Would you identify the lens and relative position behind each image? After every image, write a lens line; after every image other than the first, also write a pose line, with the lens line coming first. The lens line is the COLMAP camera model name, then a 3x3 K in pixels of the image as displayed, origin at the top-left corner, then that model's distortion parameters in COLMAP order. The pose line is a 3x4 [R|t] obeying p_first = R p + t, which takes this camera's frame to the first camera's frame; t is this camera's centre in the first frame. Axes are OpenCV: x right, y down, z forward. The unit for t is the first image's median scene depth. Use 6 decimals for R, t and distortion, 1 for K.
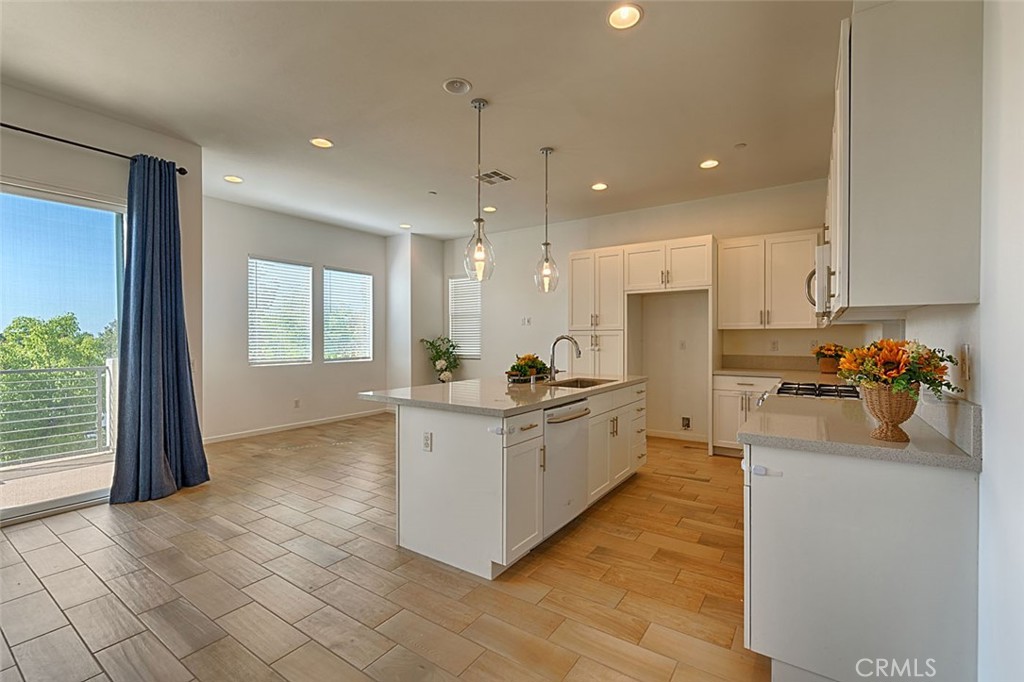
lens RADIAL K [[451.9, 0, 513.1], [0, 451.9, 328.7], [0, 0, 1]] dist [0.002475, 0.000987]
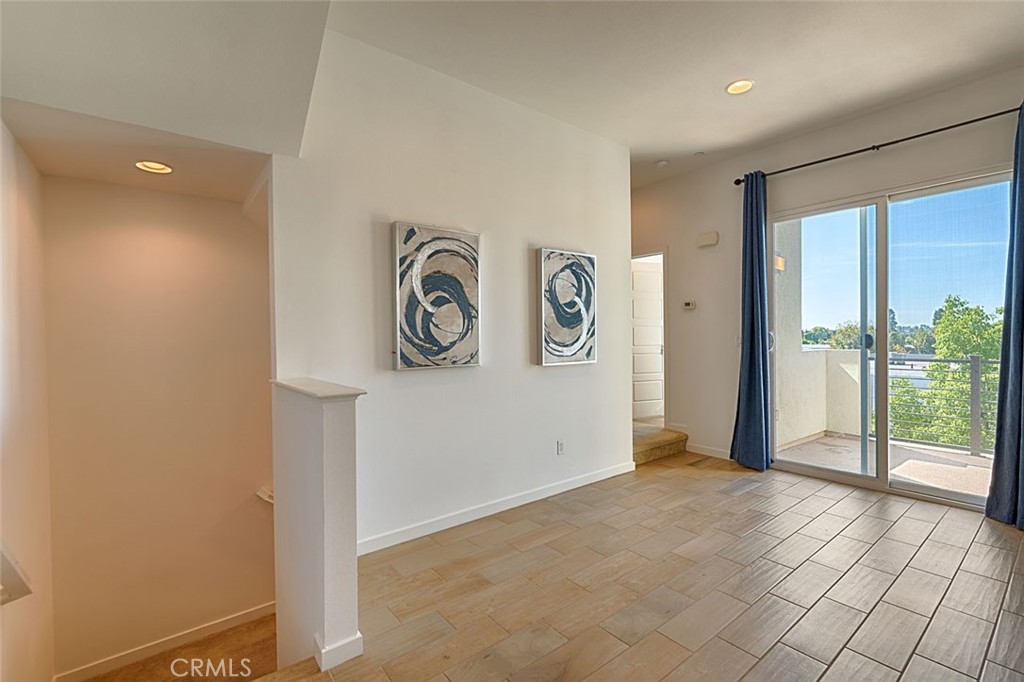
lens RADIAL K [[451.9, 0, 523.8], [0, 451.9, 339.6], [0, 0, 1]] dist [0.002475, 0.000987]
pose [[-0.294234, 0.013429, -0.955639, 0.179751], [0.032643, 0.999459, 0.003994, 0.007150], [0.955176, -0.030020, -0.294513, 0.331567]]
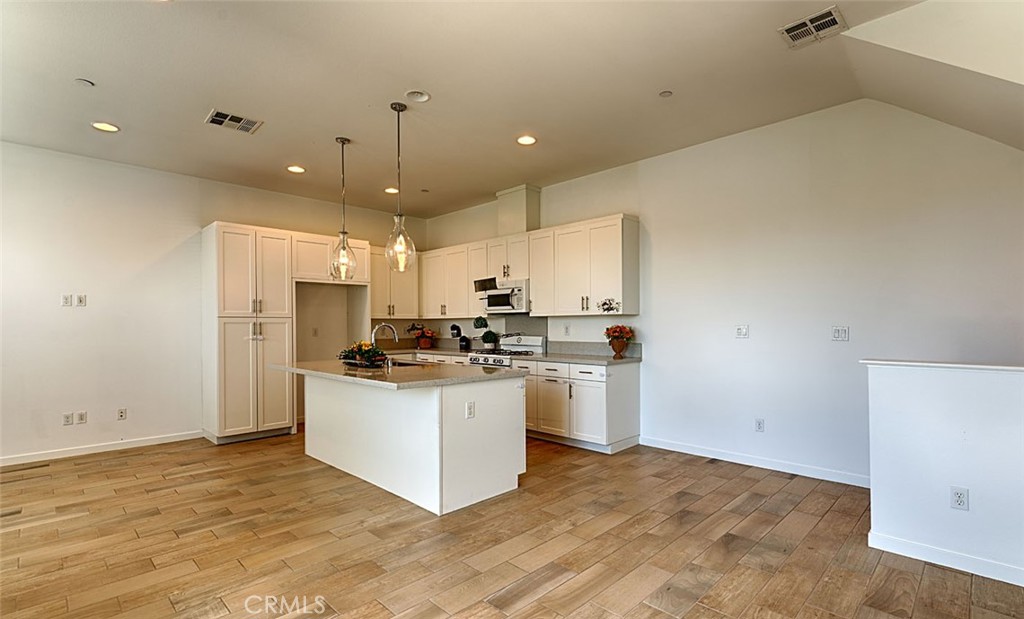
lens RADIAL K [[488.7, 0, 539.6], [0, 488.7, 324.2], [0, 0, 1]] dist [0.001971, 0.001181]
pose [[0.154455, -0.000025, 0.988000, -0.926031], [-0.015892, 0.999871, 0.002510, 0.007532], [-0.987872, -0.016089, 0.154435, 0.392528]]
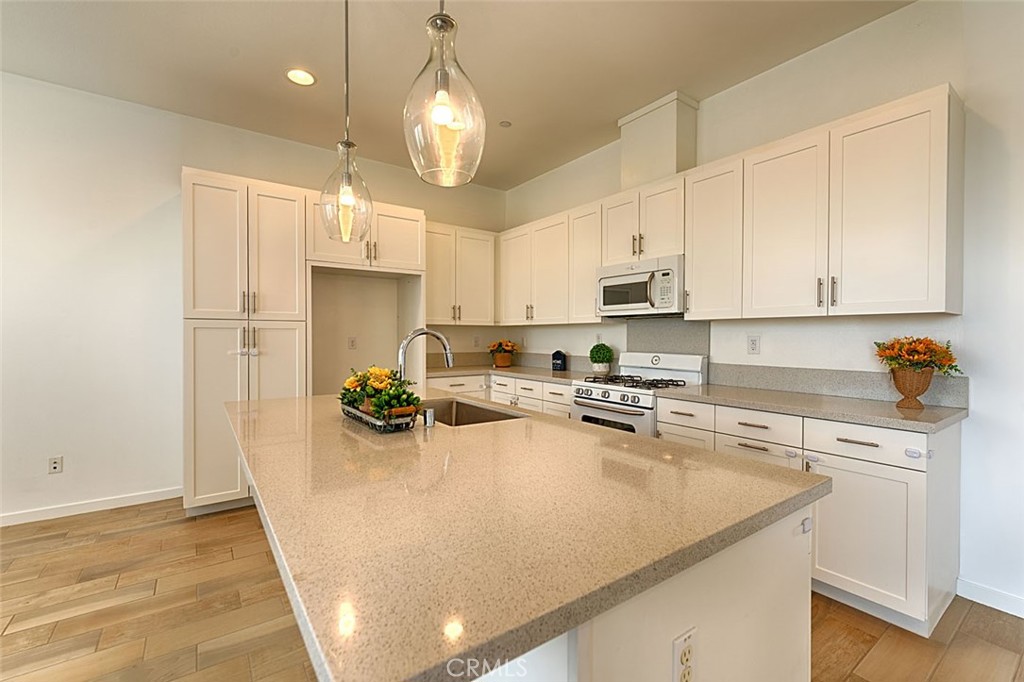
lens RADIAL K [[451.9, 0, 522.1], [0, 451.9, 337.9], [0, 0, 1]] dist [0.002475, 0.000987]
pose [[0.331698, -0.003805, 0.943378, -0.331895], [-0.023308, 0.999654, 0.012227, 0.015016], [-0.943098, -0.026044, 0.331495, 0.640067]]
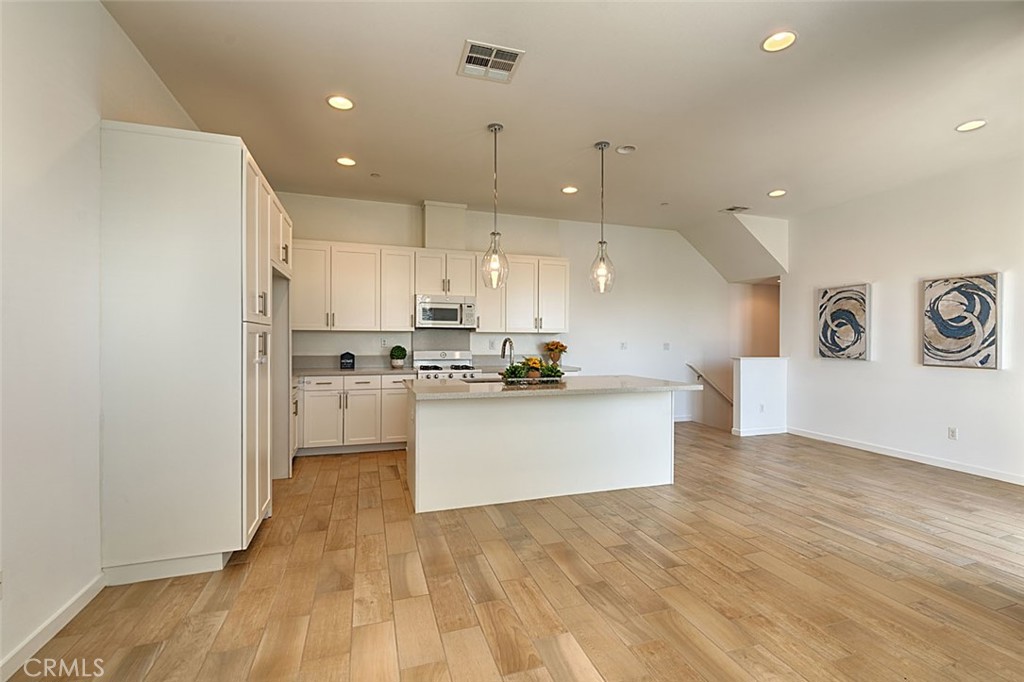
lens RADIAL K [[451.9, 0, 529.5], [0, 451.9, 344.5], [0, 0, 1]] dist [0.002475, 0.000987]
pose [[-0.811728, -0.012410, 0.583903, -0.489456], [-0.018777, 0.999812, -0.004853, 0.030337], [-0.583733, -0.014903, -0.811809, 1.650118]]
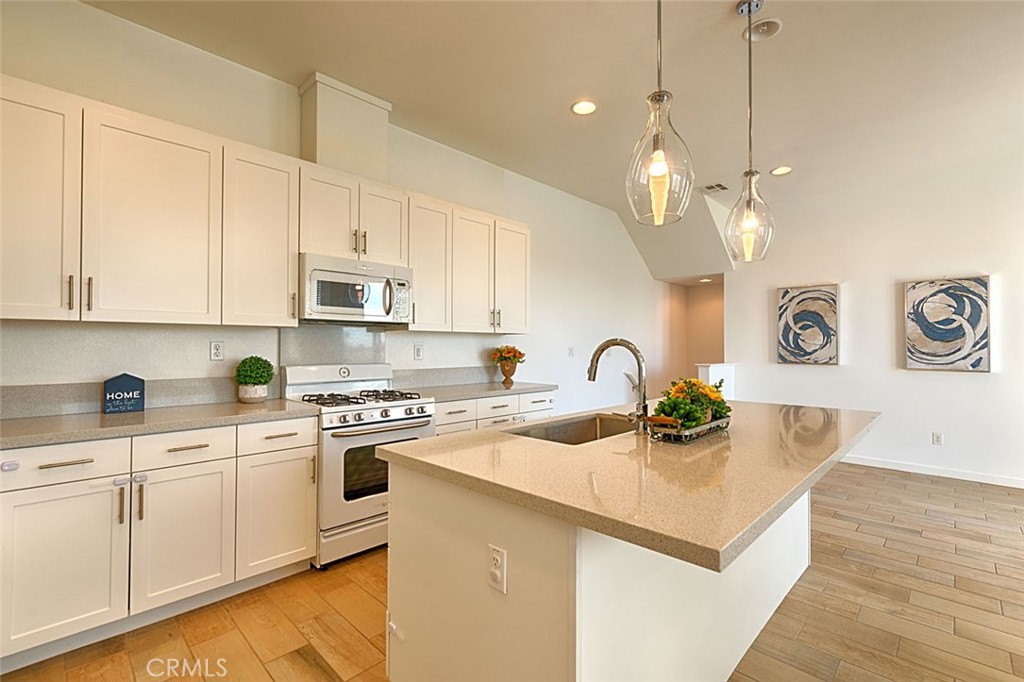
lens RADIAL K [[451.9, 0, 523.8], [0, 451.9, 342.0], [0, 0, 1]] dist [0.002475, 0.000987]
pose [[-0.987604, -0.002271, 0.156947, 0.124150], [-0.006846, 0.999567, -0.028613, 0.029798], [-0.156814, -0.029333, -0.987193, 1.369102]]
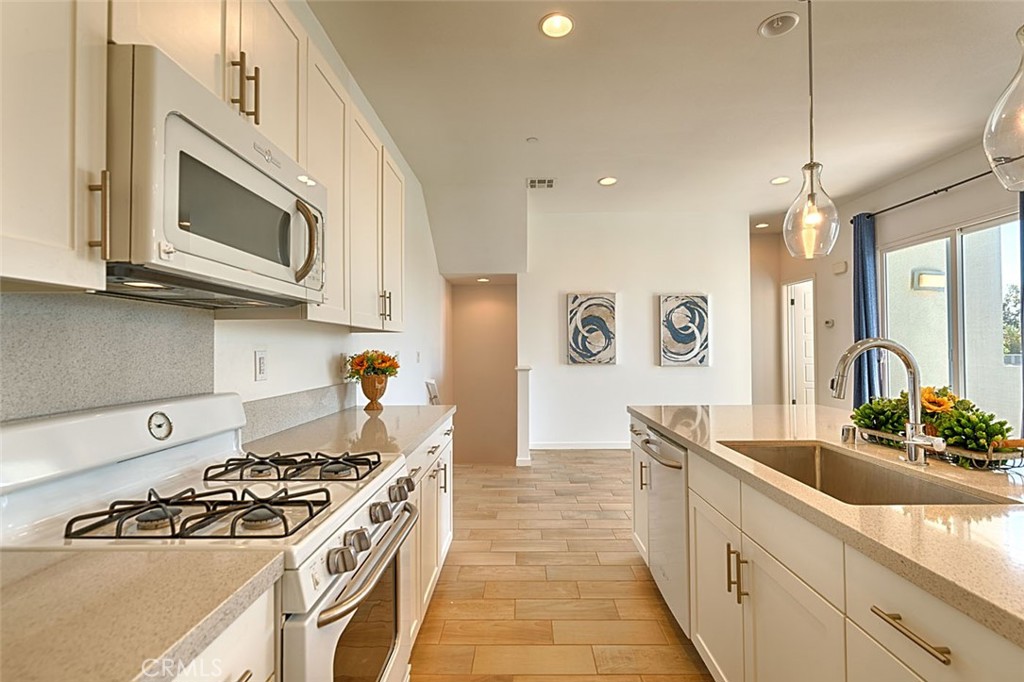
lens RADIAL K [[451.9, 0, 513.8], [0, 451.9, 339.4], [0, 0, 1]] dist [0.002475, 0.000987]
pose [[-0.838425, -0.006653, -0.544976, 0.499809], [0.016244, 0.999176, -0.037188, 0.021498], [0.544775, -0.040032, -0.837626, 1.030683]]
